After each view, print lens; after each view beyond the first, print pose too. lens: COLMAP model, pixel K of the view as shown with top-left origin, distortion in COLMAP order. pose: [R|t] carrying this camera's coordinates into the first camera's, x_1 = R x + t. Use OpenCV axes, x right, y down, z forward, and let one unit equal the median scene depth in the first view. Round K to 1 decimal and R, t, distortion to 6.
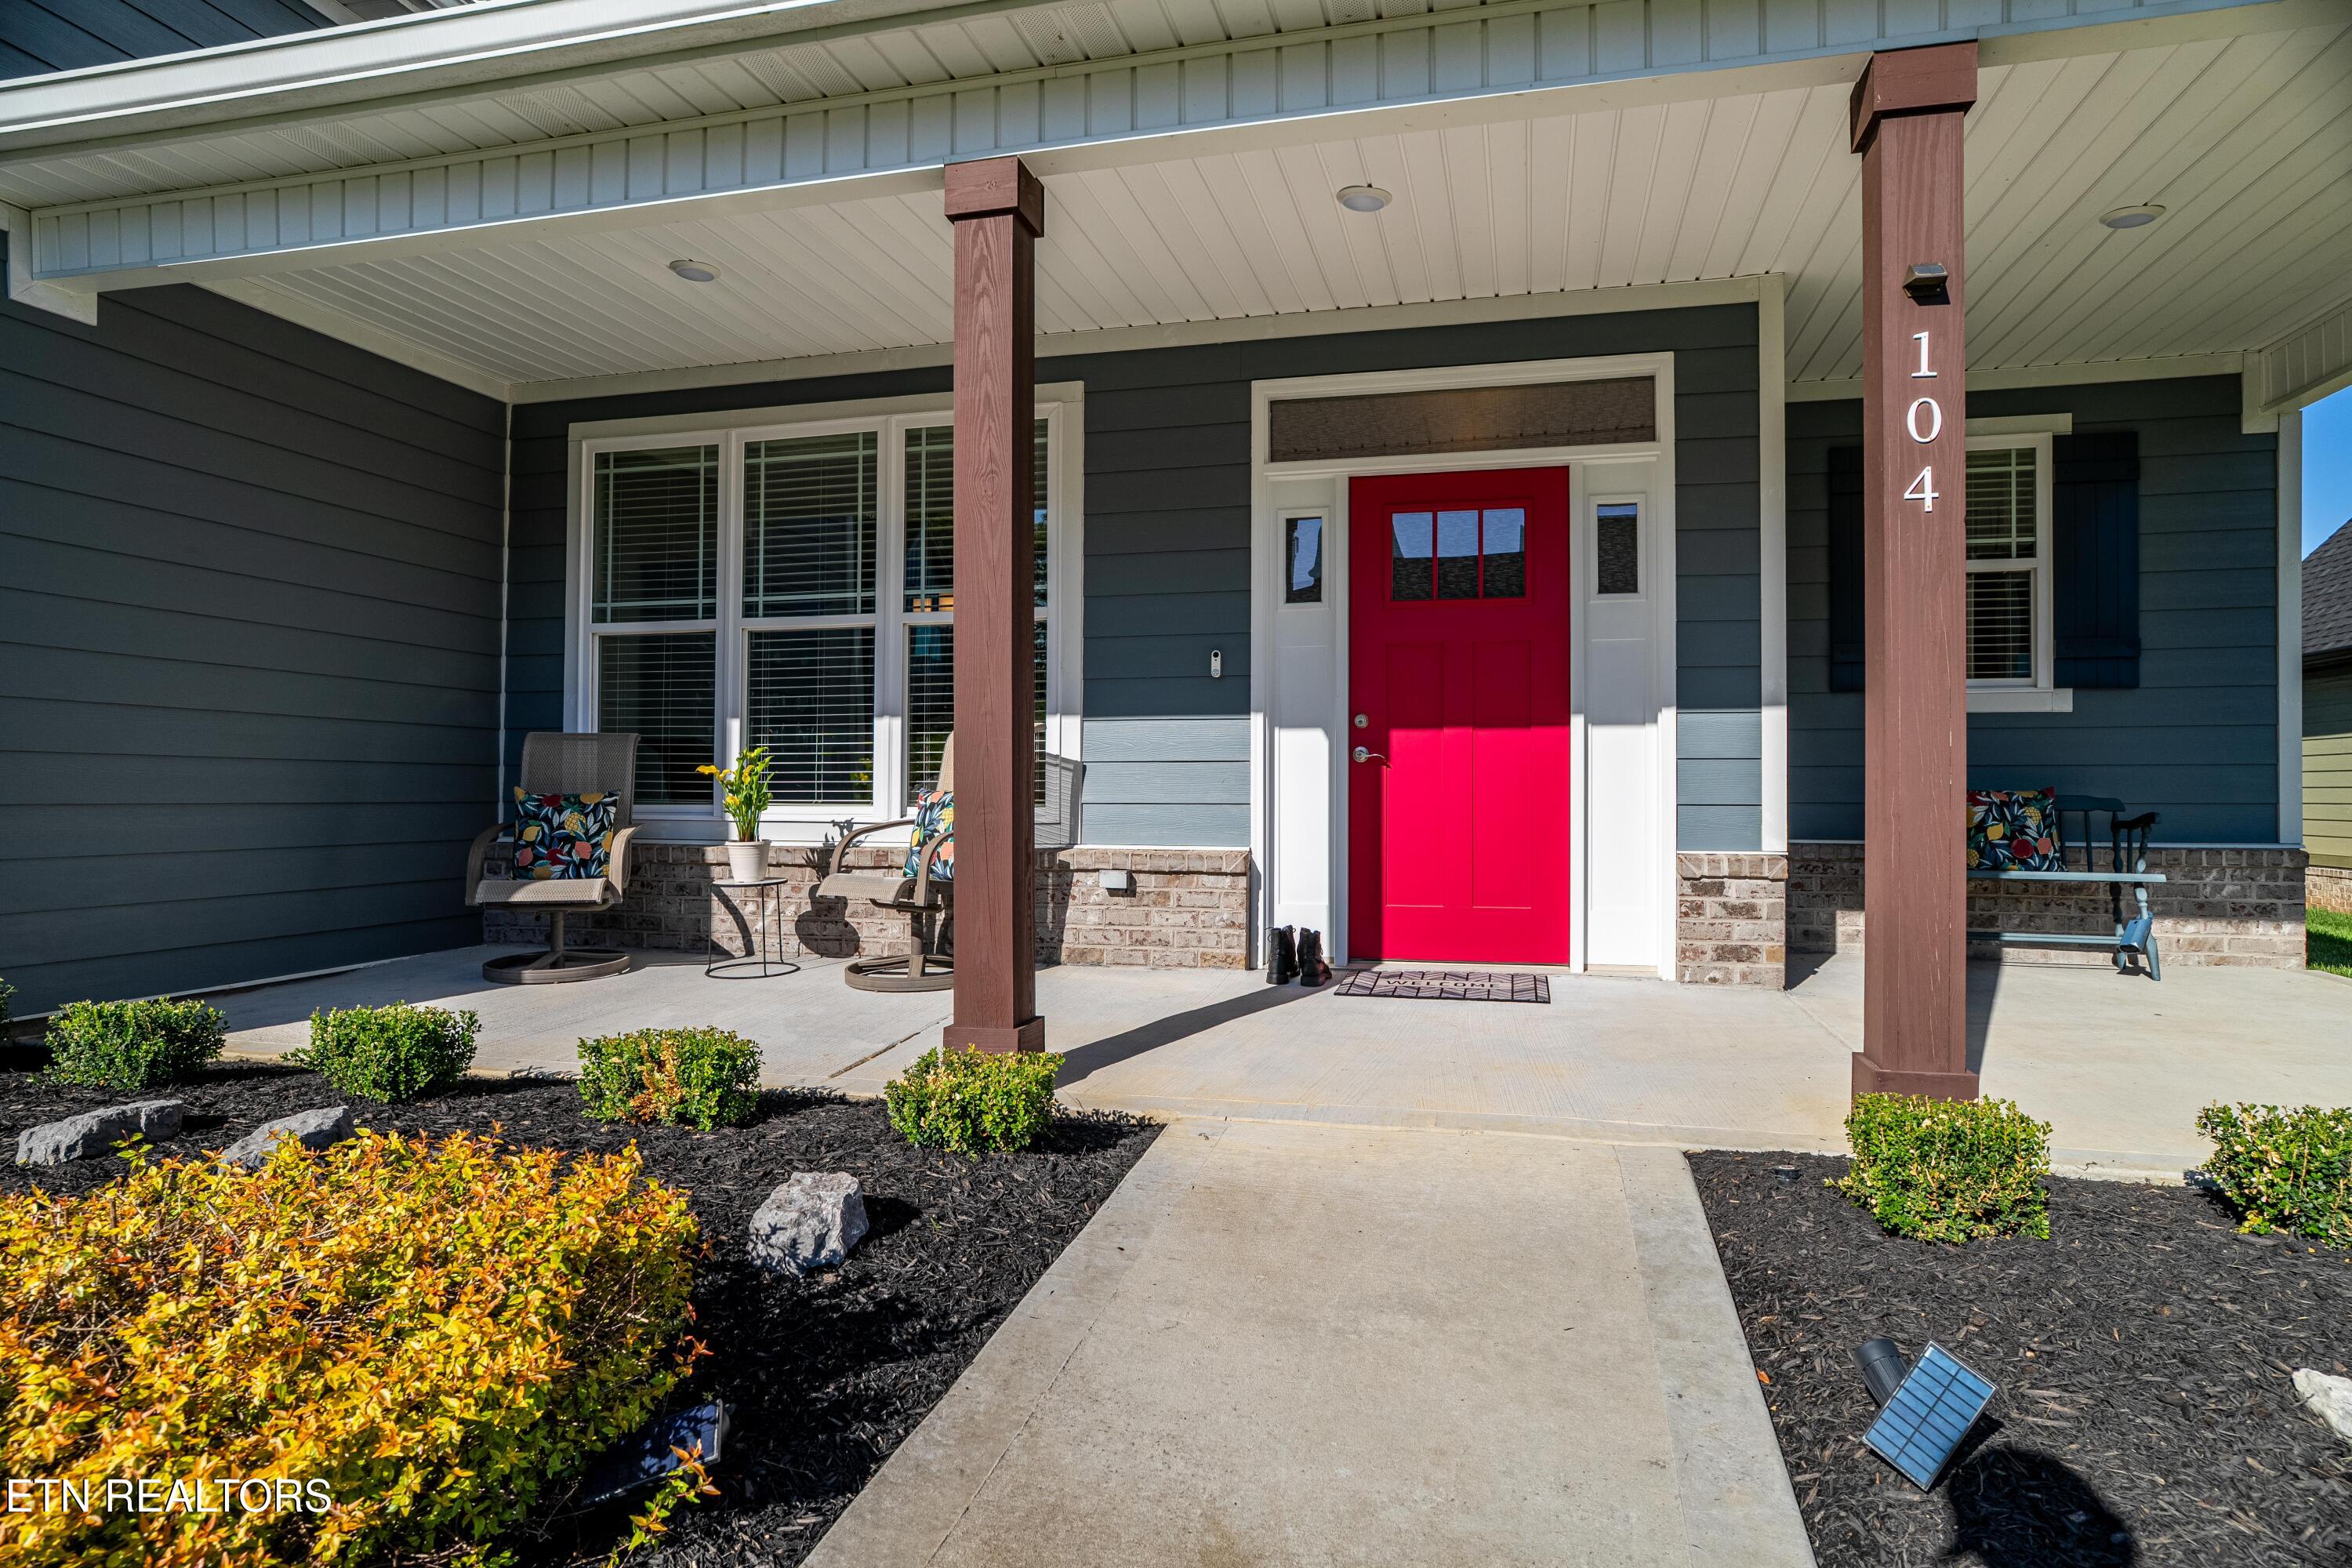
lens RADIAL K [[1402.1, 0, 1161.1], [0, 1402.1, 781.7], [0, 0, 1]] dist [-0.032794, 0.009340]
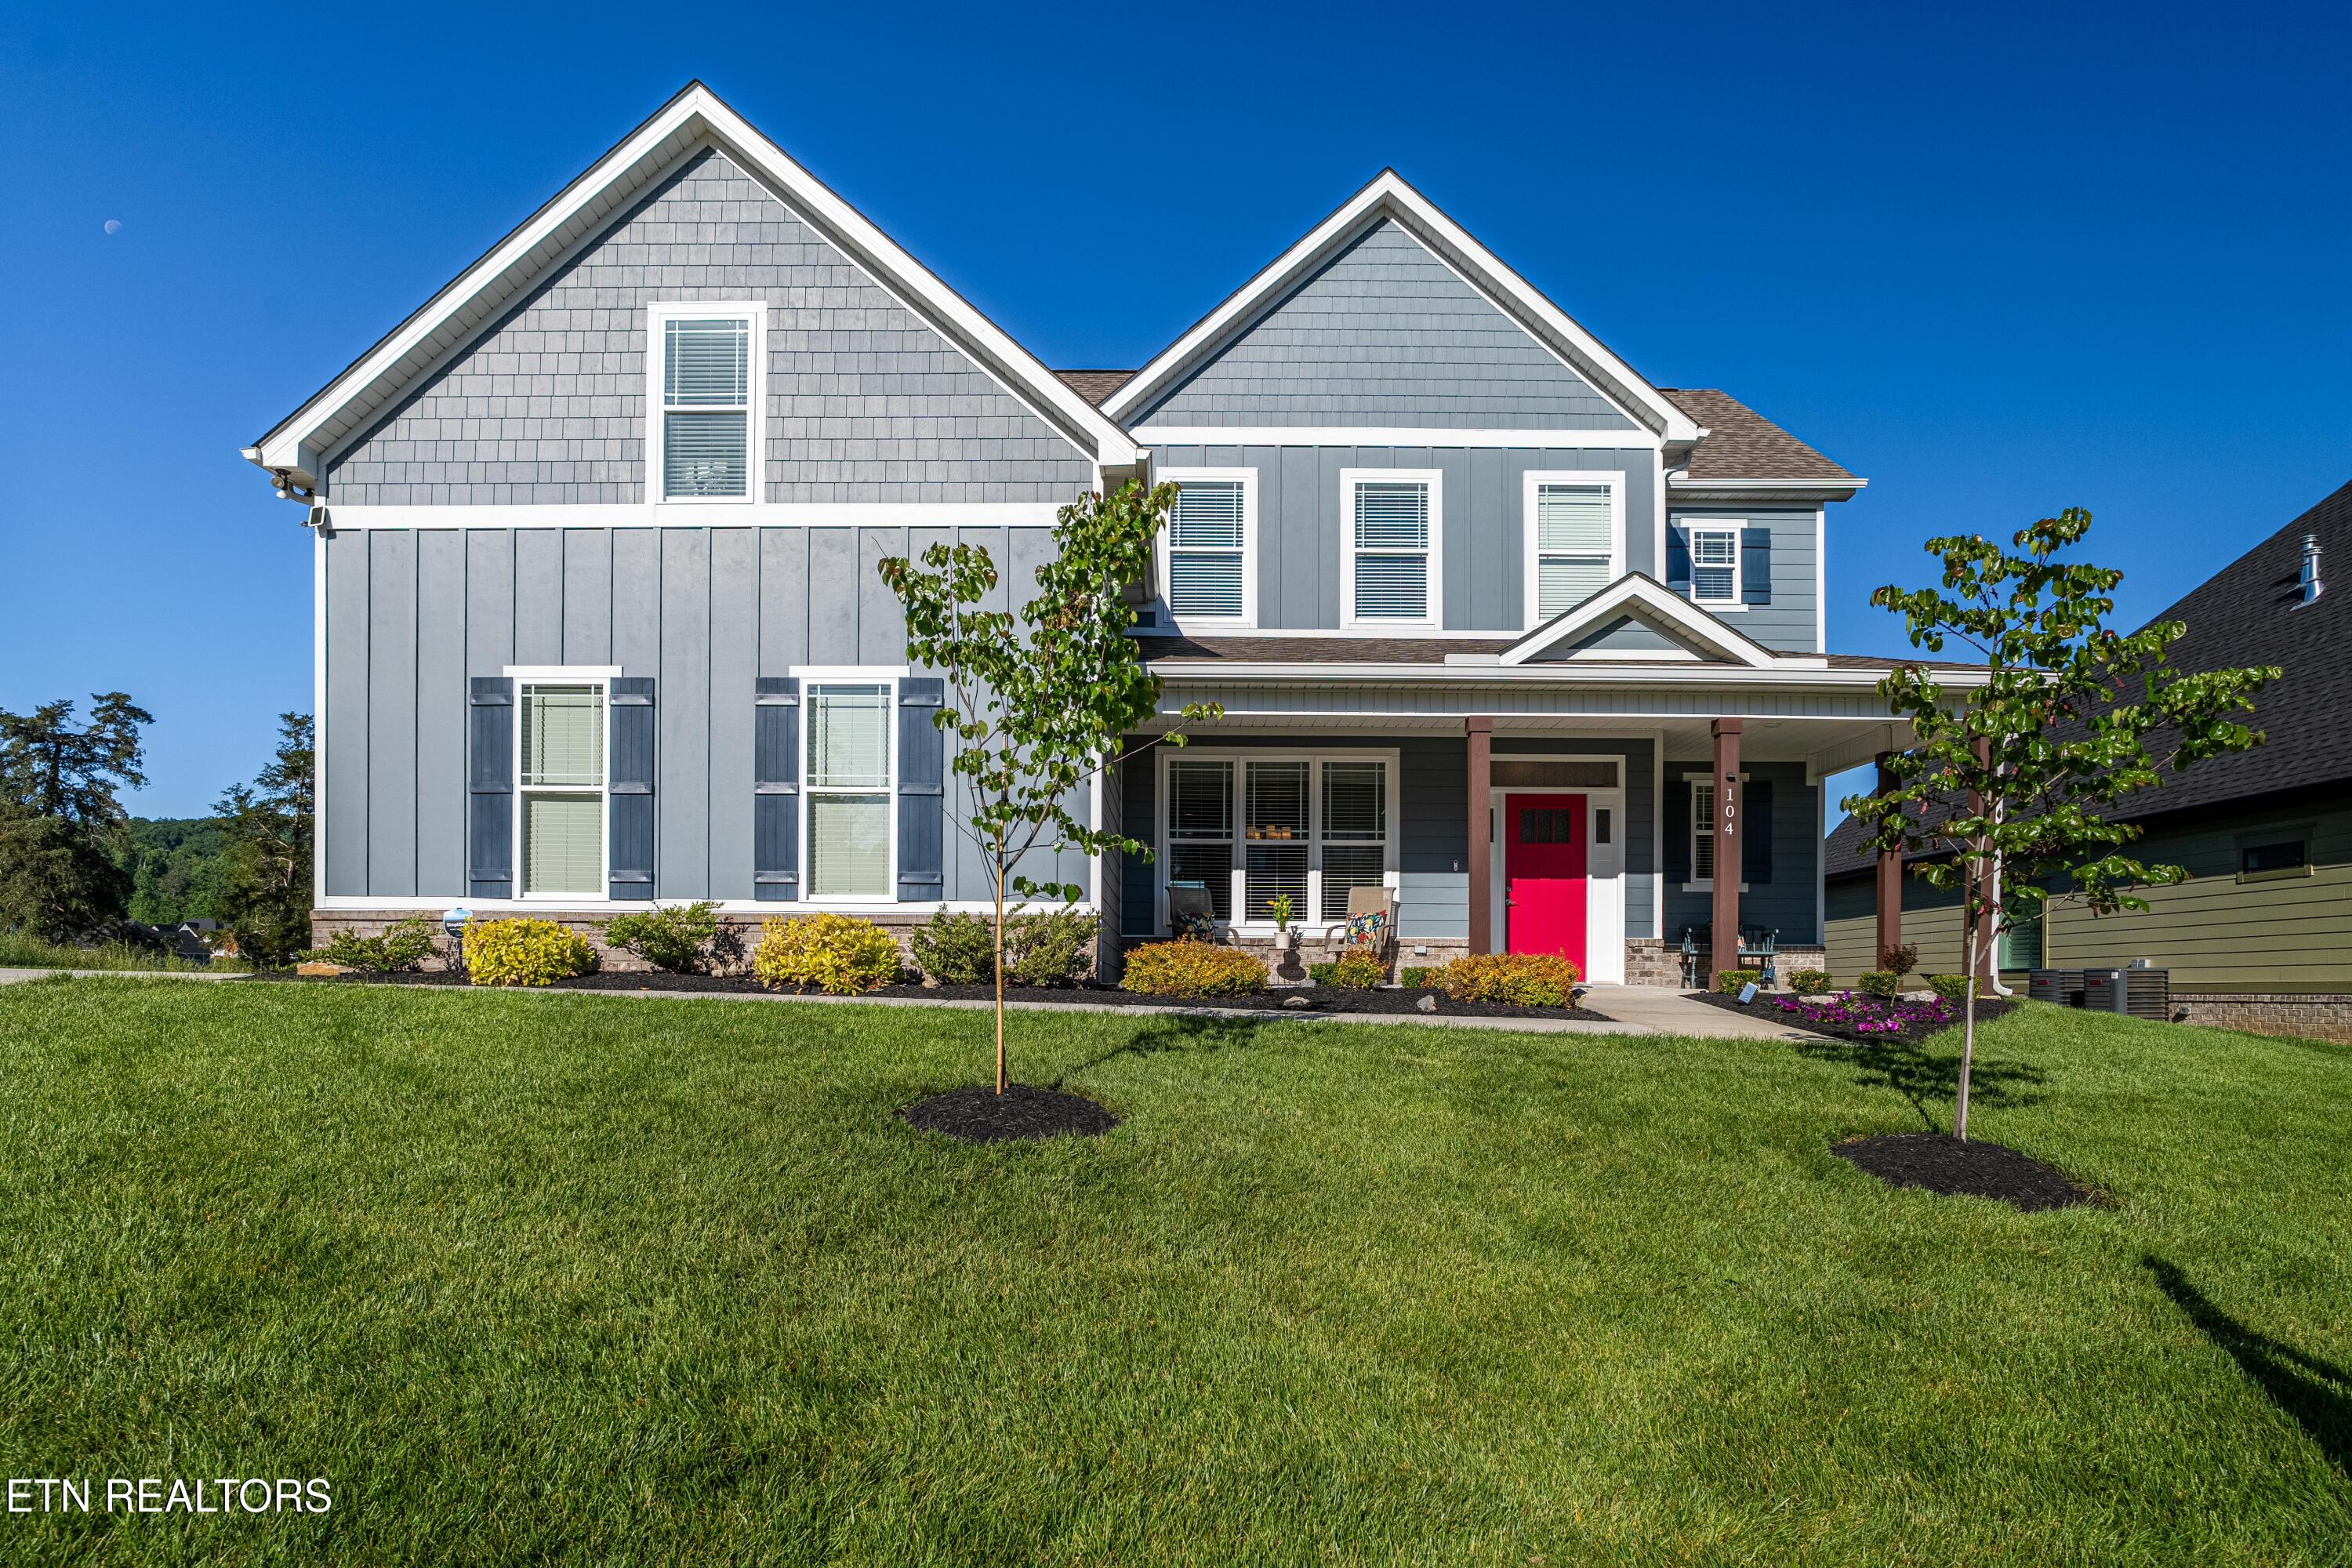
lens RADIAL K [[1402.1, 0, 1190.6], [0, 1402.1, 979.9], [0, 0, 1]] dist [-0.032794, 0.009340]
pose [[0.968733, 0.003502, 0.248081, -1.022488], [-0.005620, 0.999954, 0.007829, 0.104416], [-0.248042, -0.008979, 0.968708, -1.301245]]
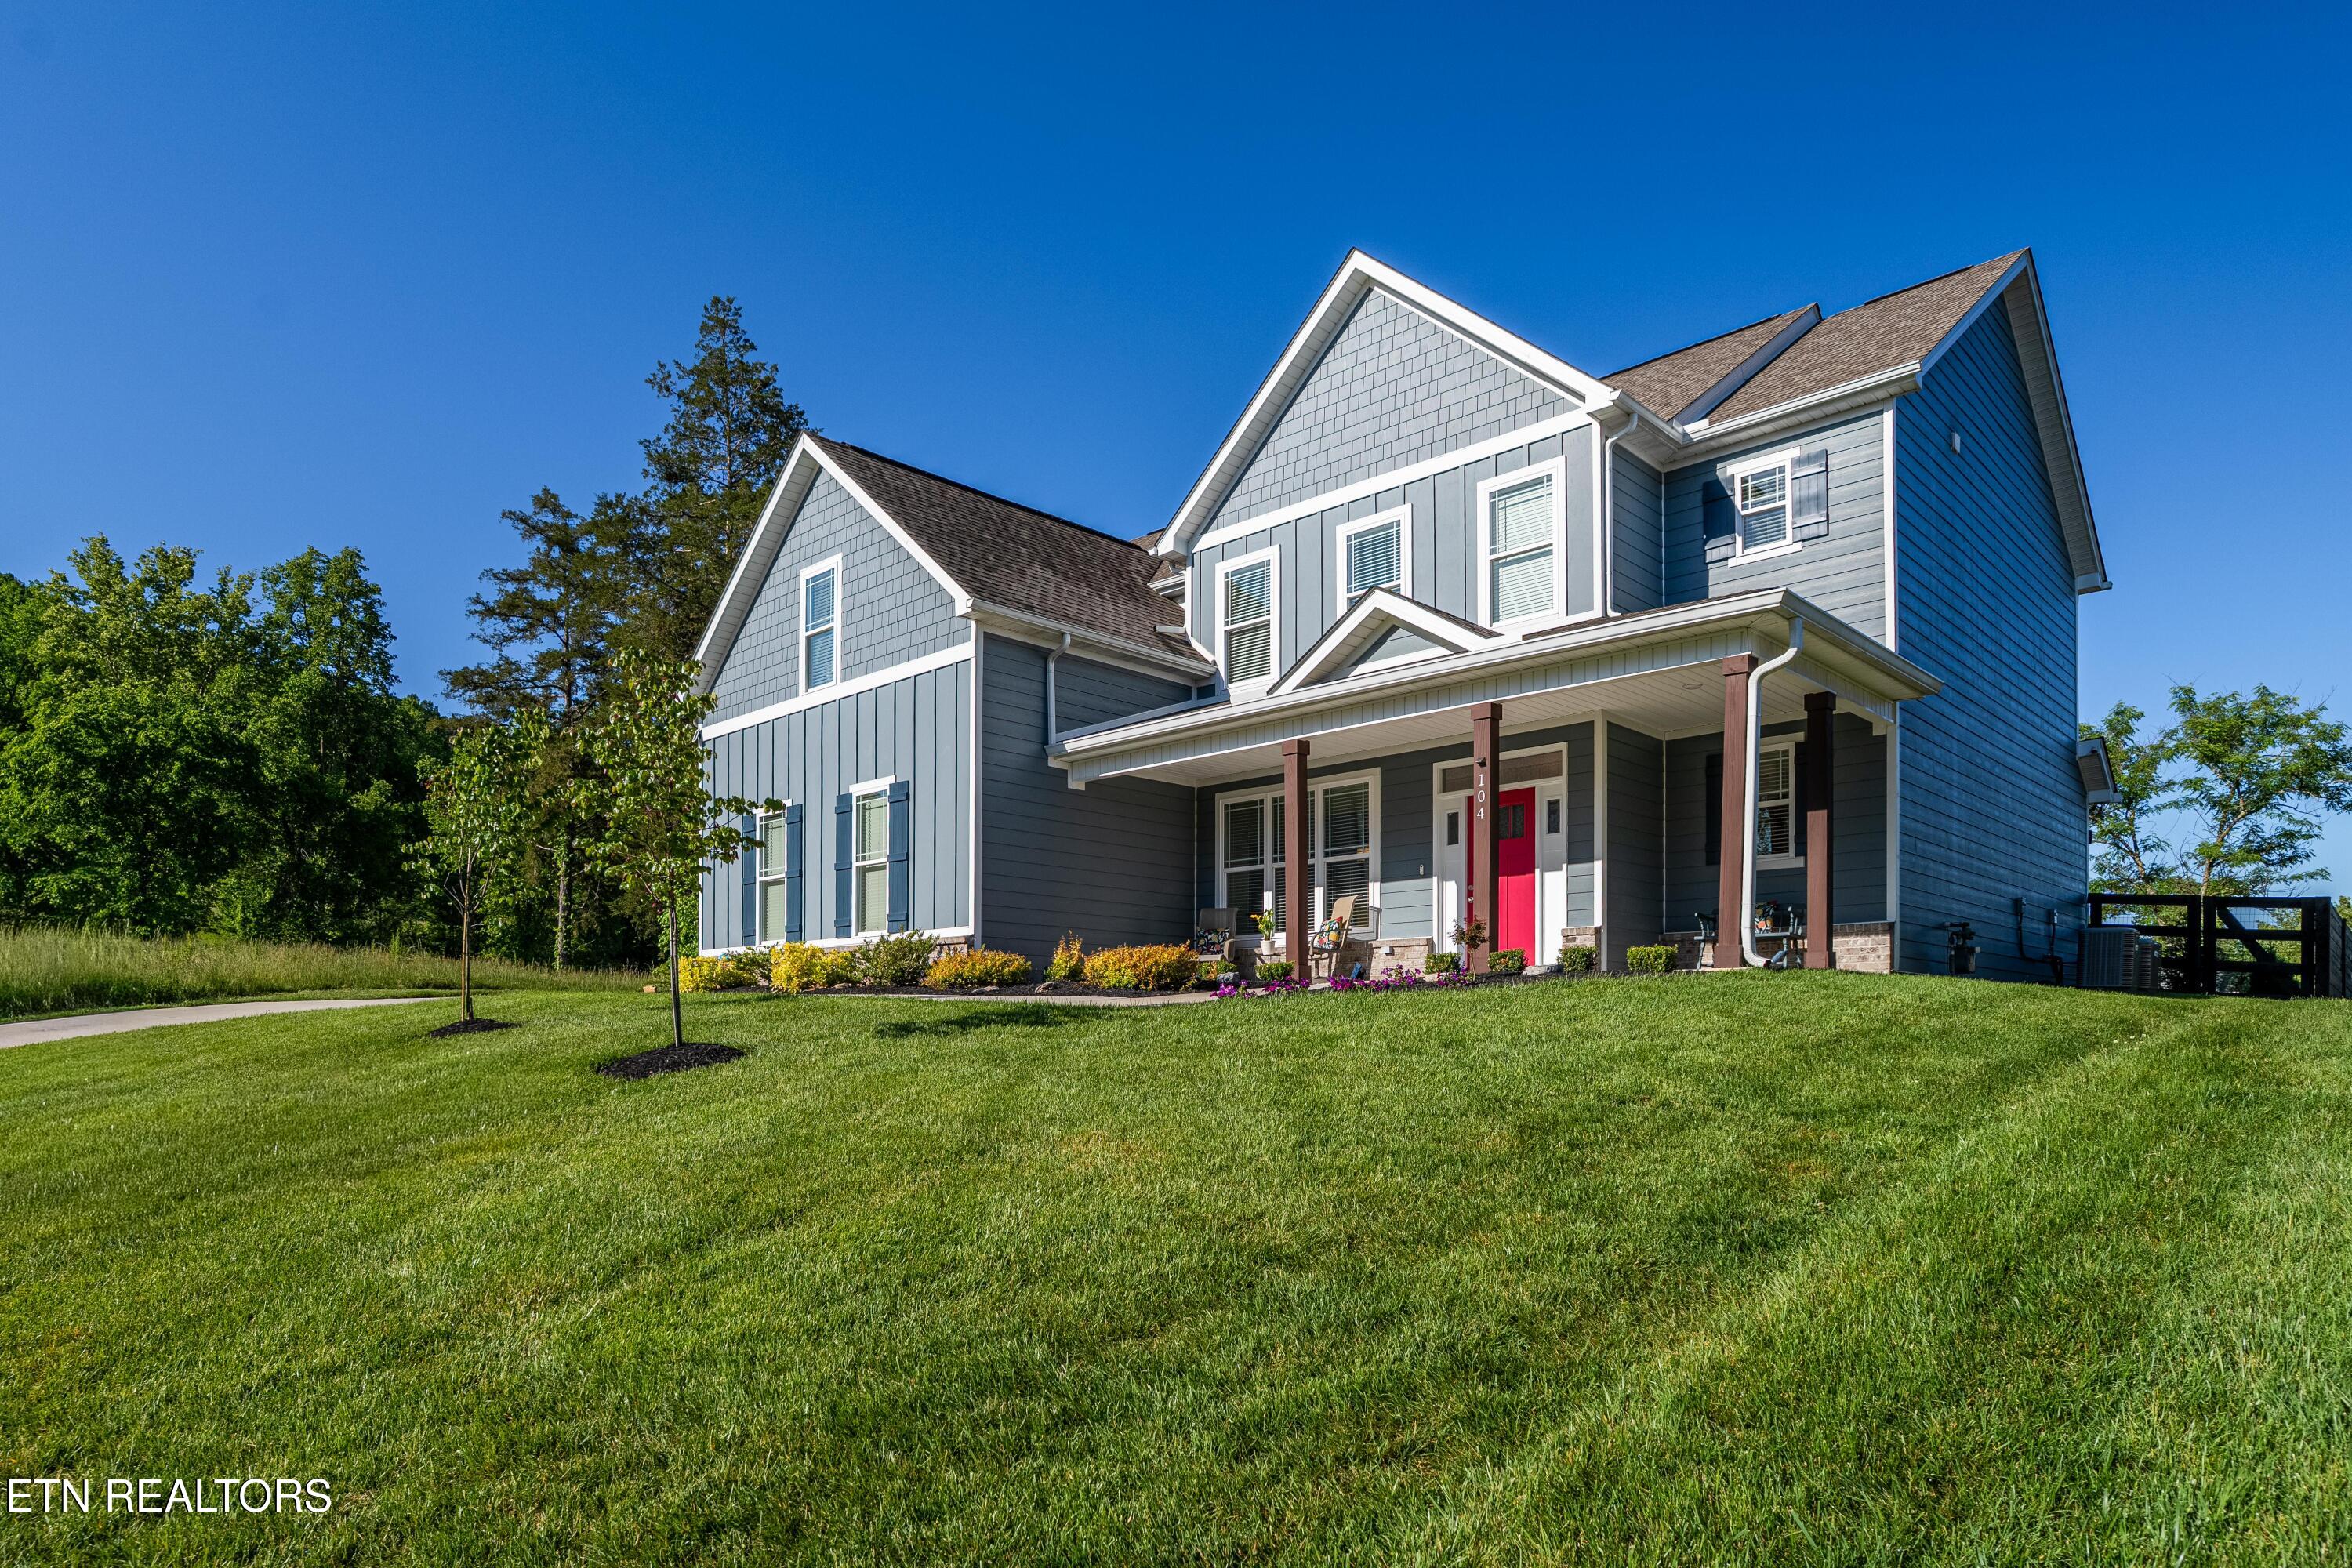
lens RADIAL K [[1402.1, 0, 1191.2], [0, 1402.1, 1022.7], [0, 0, 1]] dist [-0.032794, 0.009340]
pose [[0.874406, -0.010696, -0.485077, 0.934082], [0.013867, 0.999900, 0.002948, 0.193981], [0.484997, -0.009304, 0.874466, -1.547138]]
